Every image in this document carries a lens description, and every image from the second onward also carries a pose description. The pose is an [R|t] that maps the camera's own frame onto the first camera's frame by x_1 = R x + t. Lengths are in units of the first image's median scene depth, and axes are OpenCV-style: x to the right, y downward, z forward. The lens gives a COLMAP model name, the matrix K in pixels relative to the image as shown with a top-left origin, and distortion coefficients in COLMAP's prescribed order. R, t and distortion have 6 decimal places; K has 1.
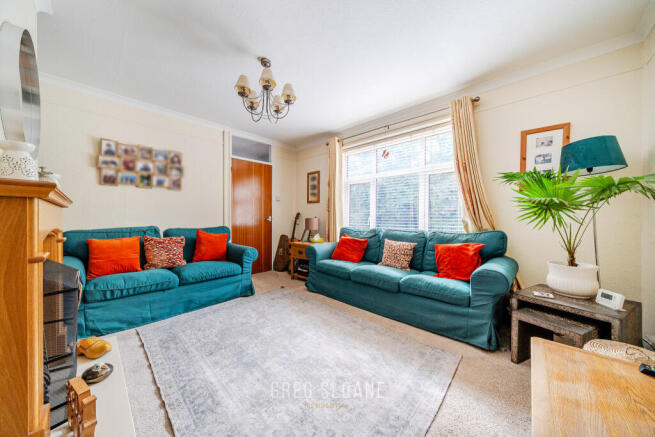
lens RADIAL K [[223.3, 0, 325.3], [0, 223.3, 219.8], [0, 0, 1]] dist [-0.000120, -0.000023]
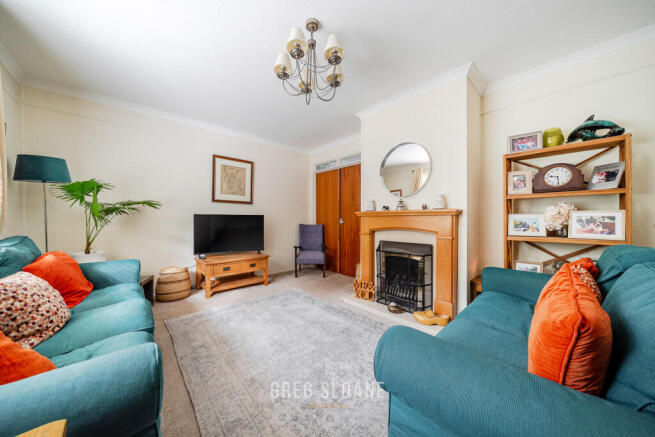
lens RADIAL K [[223.3, 0, 325.3], [0, 223.3, 219.8], [0, 0, 1]] dist [-0.000120, -0.000023]
pose [[-0.997245, -0.008219, 0.073723, -0.301179], [-0.008016, 0.999963, 0.003042, -0.015541], [-0.073745, 0.002443, -0.997274, 1.437379]]
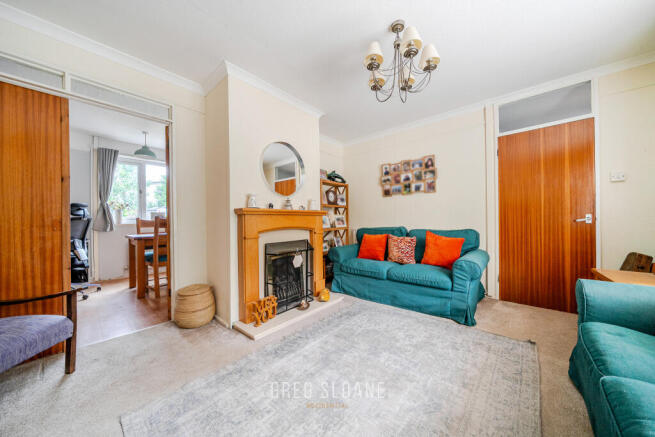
lens RADIAL K [[223.3, 0, 325.3], [0, 223.3, 219.8], [0, 0, 1]] dist [-0.000120, -0.000023]
pose [[0.040646, -0.004309, -0.999164, 0.420988], [0.007495, 0.999964, -0.004008, -0.006797], [0.999145, -0.007326, 0.040677, 0.563161]]
